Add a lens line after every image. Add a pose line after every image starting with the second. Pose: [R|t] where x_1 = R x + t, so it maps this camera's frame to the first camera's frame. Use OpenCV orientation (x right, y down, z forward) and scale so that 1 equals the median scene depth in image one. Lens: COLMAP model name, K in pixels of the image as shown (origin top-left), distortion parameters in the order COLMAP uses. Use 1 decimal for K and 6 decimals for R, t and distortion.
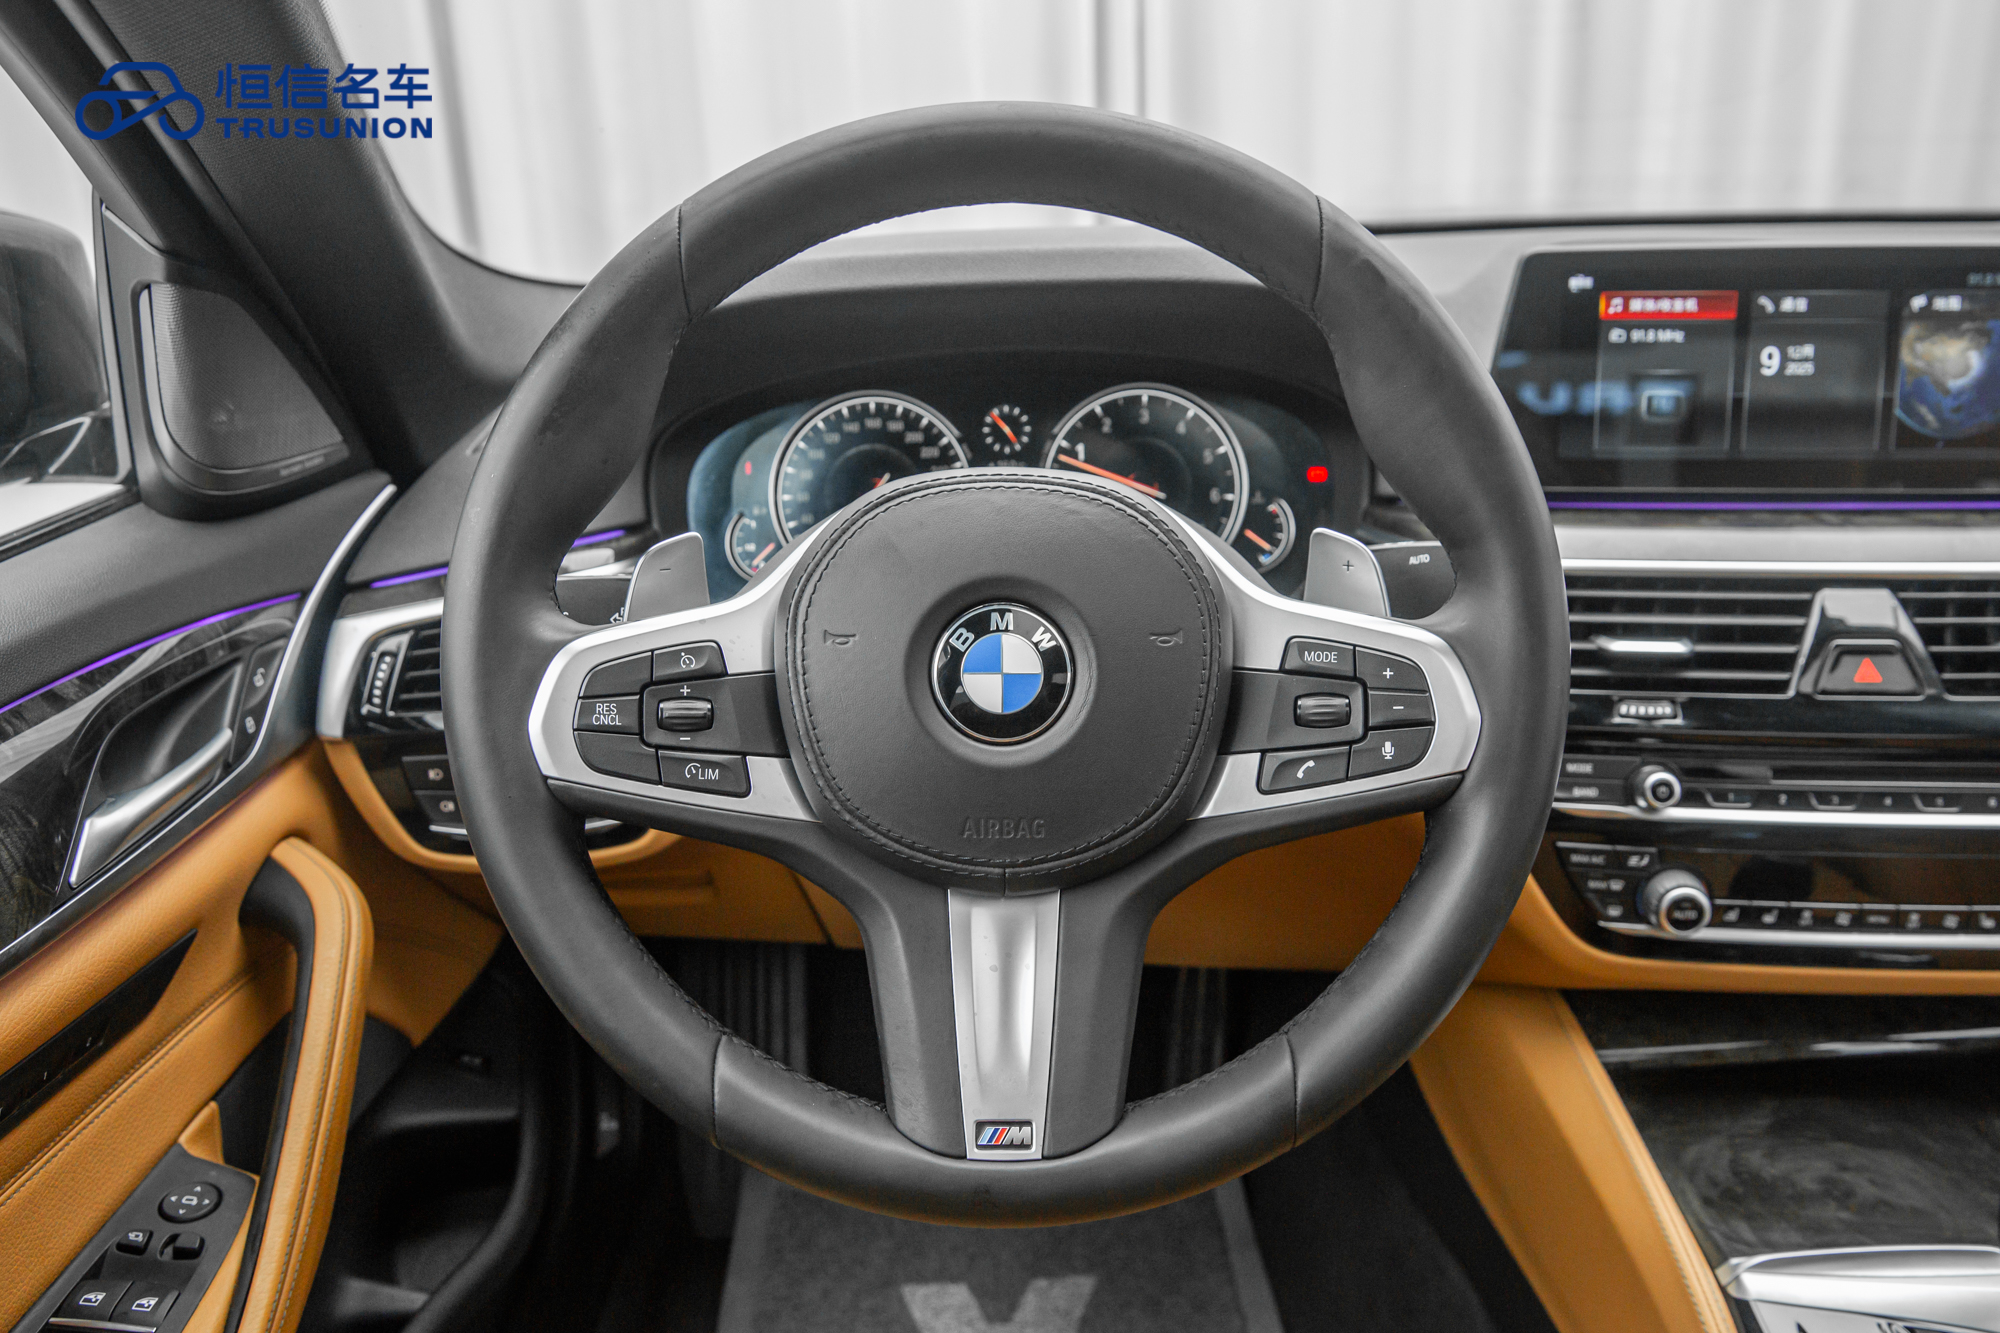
lens RADIAL K [[1522.1, 0, 1000.0], [0, 1522.1, 653.0], [0, 0, 1]] dist [-0.127291, 0.085101]
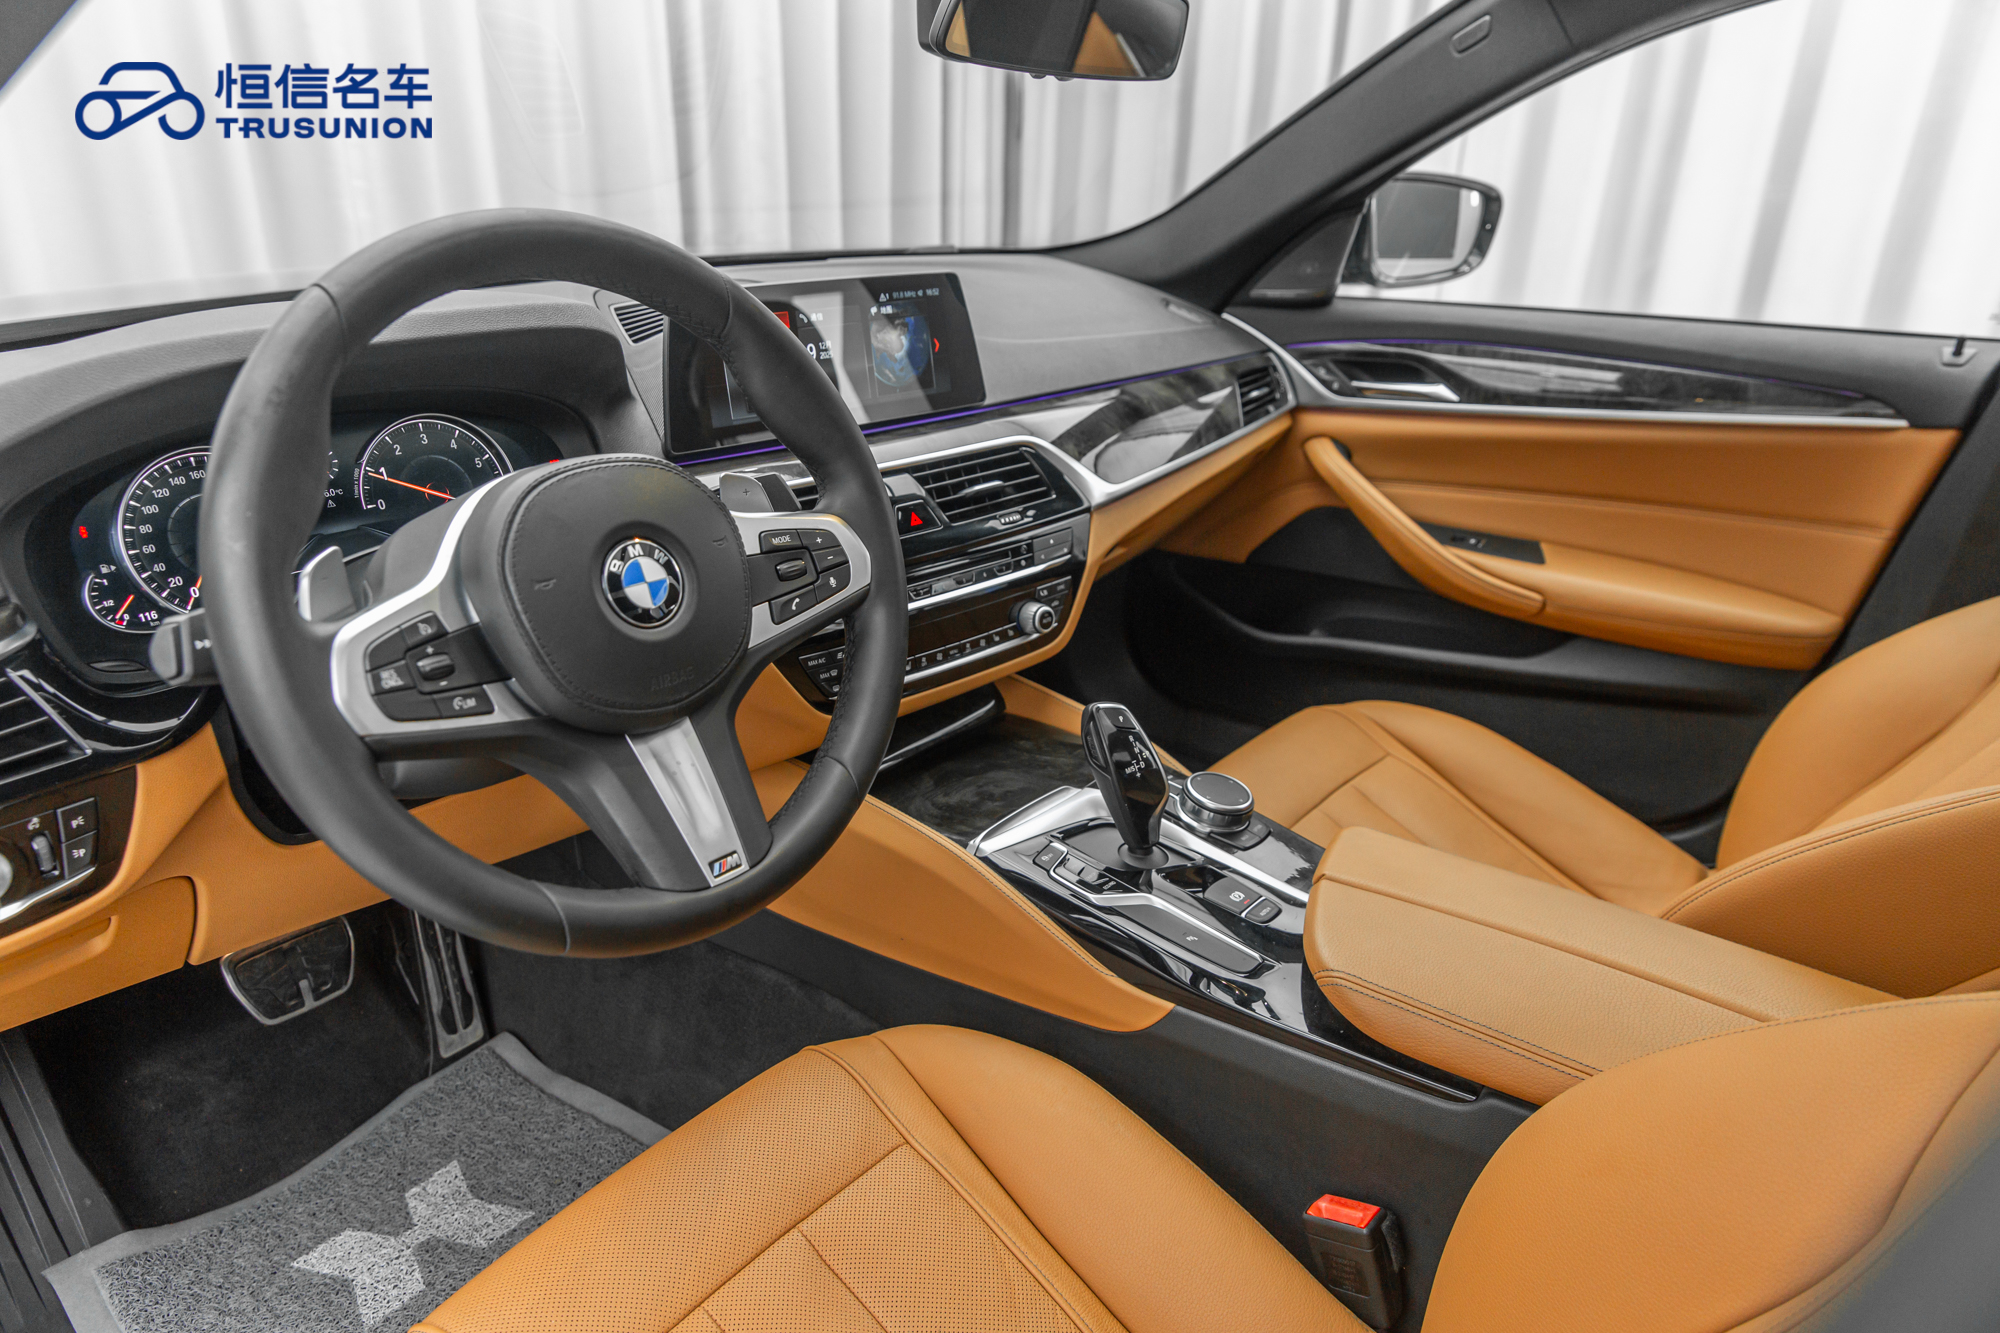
lens RADIAL K [[1310.5, 0, 1000.0], [0, 1310.5, 666.5], [0, 0, 1]] dist [0.001343, 0.000097]
pose [[0.625134, -0.250474, 0.739236, -0.552534], [0.238305, 0.963136, 0.124815, 0.010442], [-0.743248, 0.098137, 0.661779, -0.108772]]
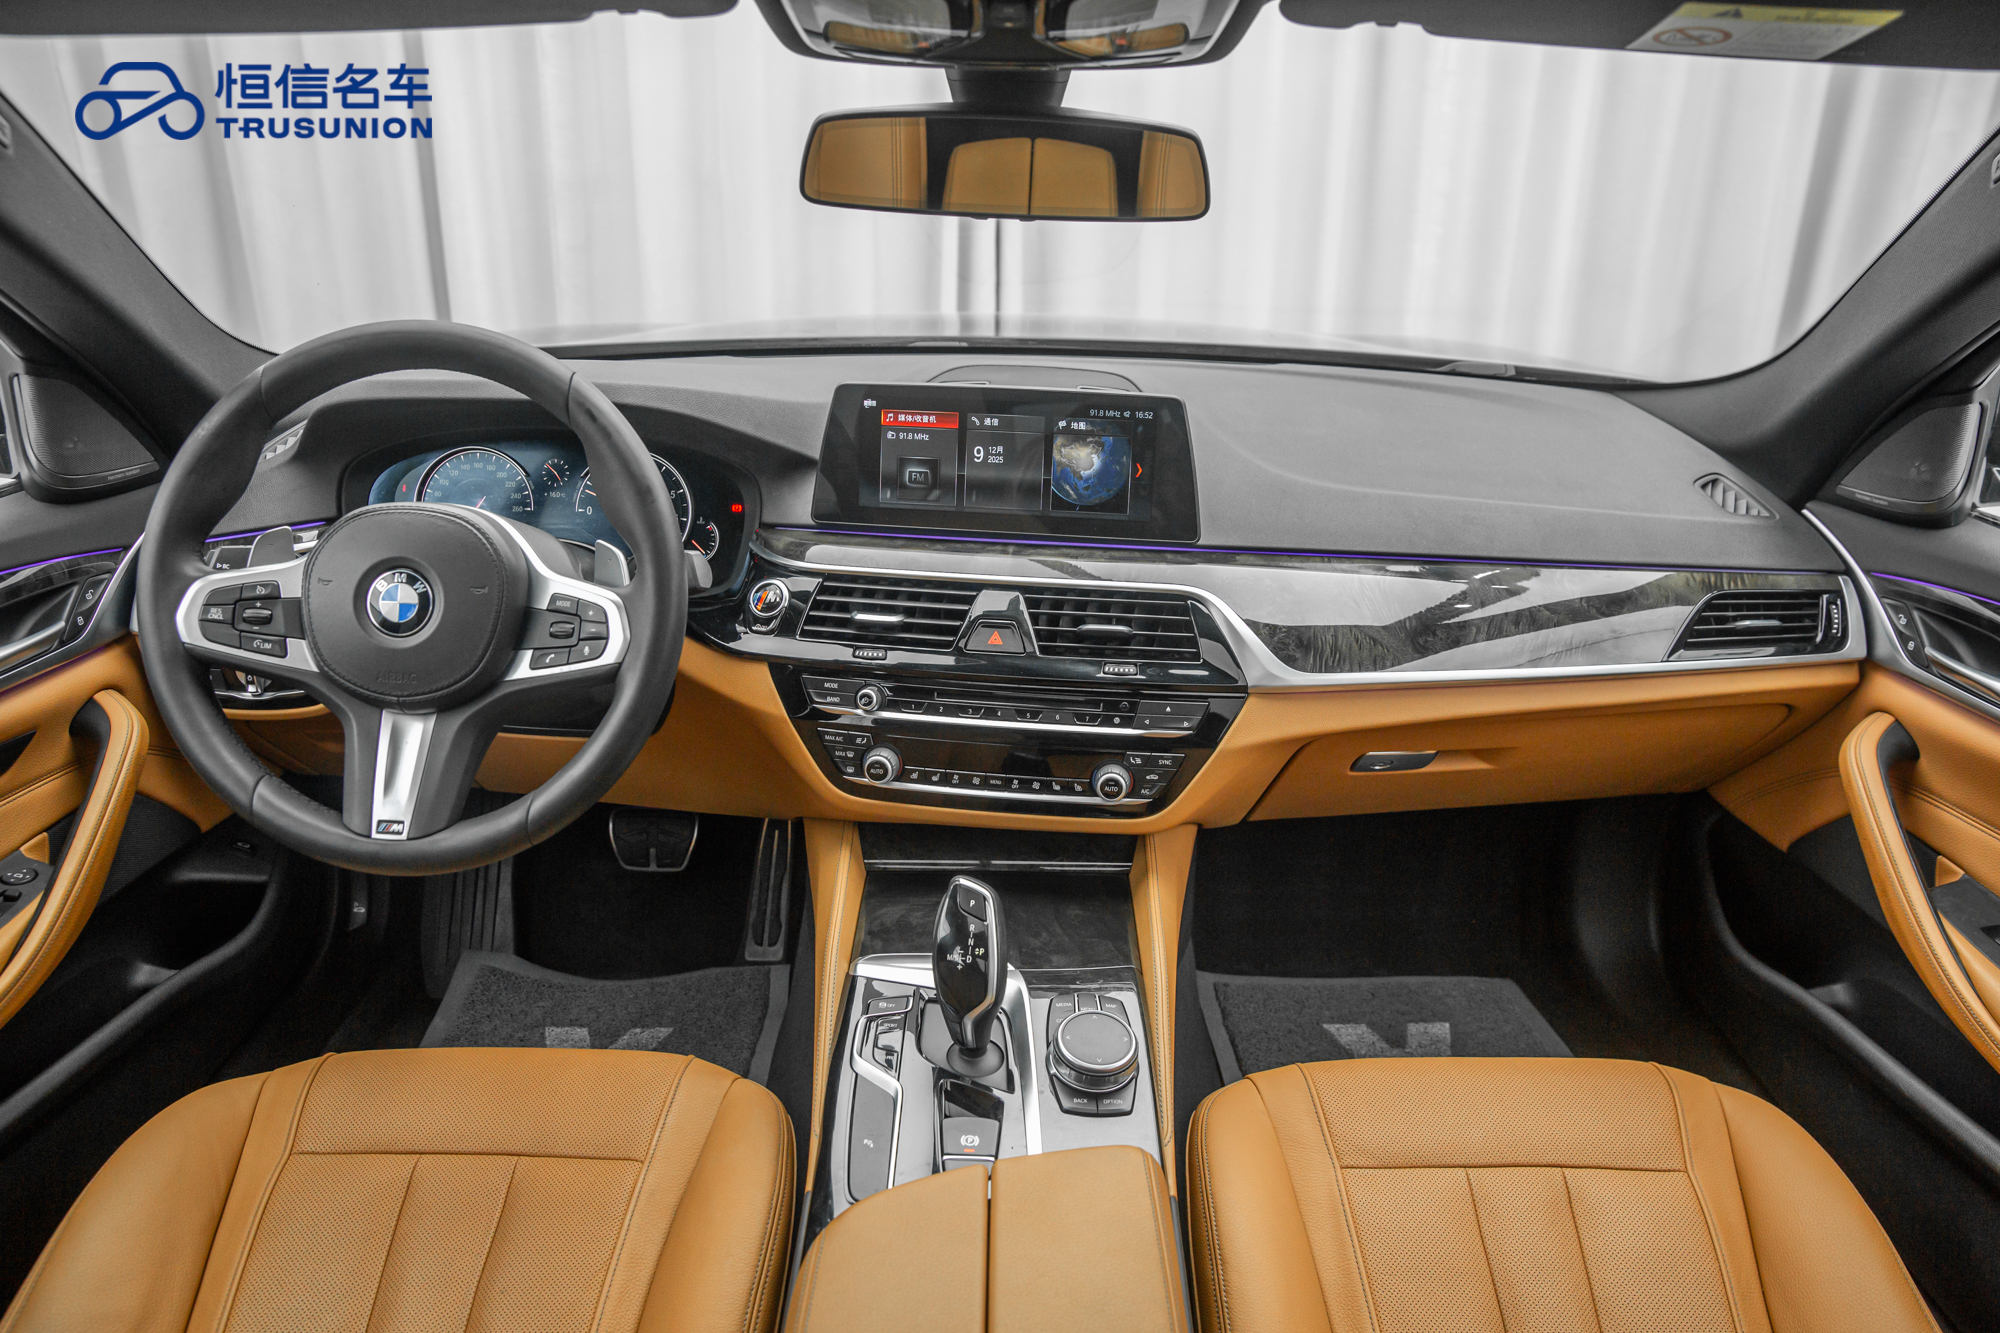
lens RADIAL K [[1370.7, 0, 1000.0], [0, 1370.7, 666.5], [0, 0, 1]] dist [-0.099339, 0.057856]
pose [[0.998256, 0.052962, 0.026096, 0.541637], [-0.053403, 0.998437, 0.016505, 0.018348], [-0.025181, -0.017870, 0.999523, -0.596332]]
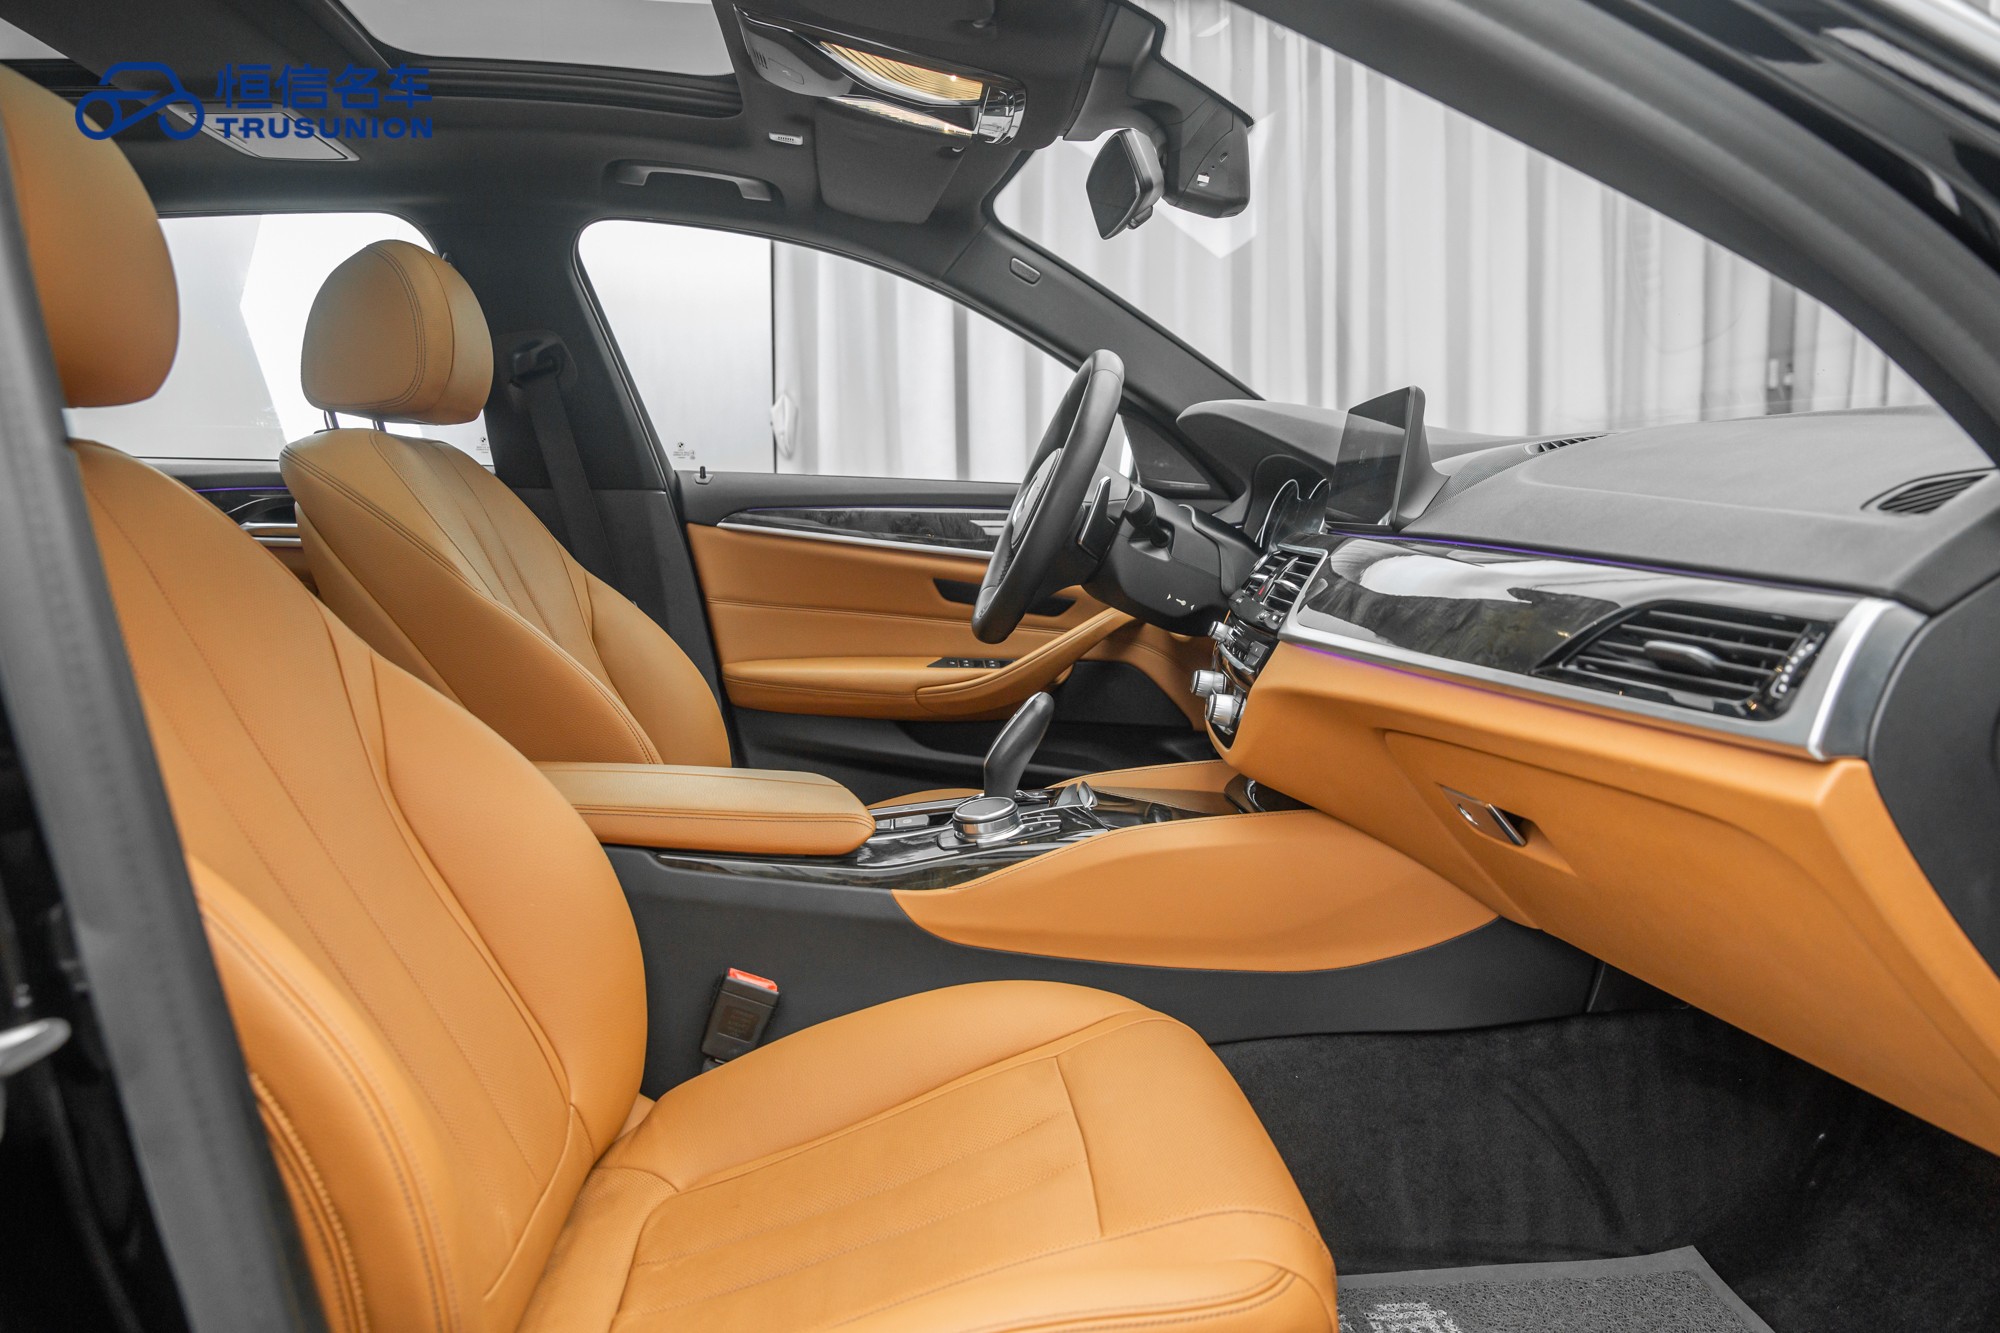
lens RADIAL K [[1370.7, 0, 1000.0], [0, 1370.7, 666.5], [0, 0, 1]] dist [-0.099339, 0.057856]
pose [[0.081888, 0.161245, -0.983511, 2.372656], [-0.368667, 0.921729, 0.120420, 0.013931], [0.925948, 0.352727, 0.134924, 0.434123]]
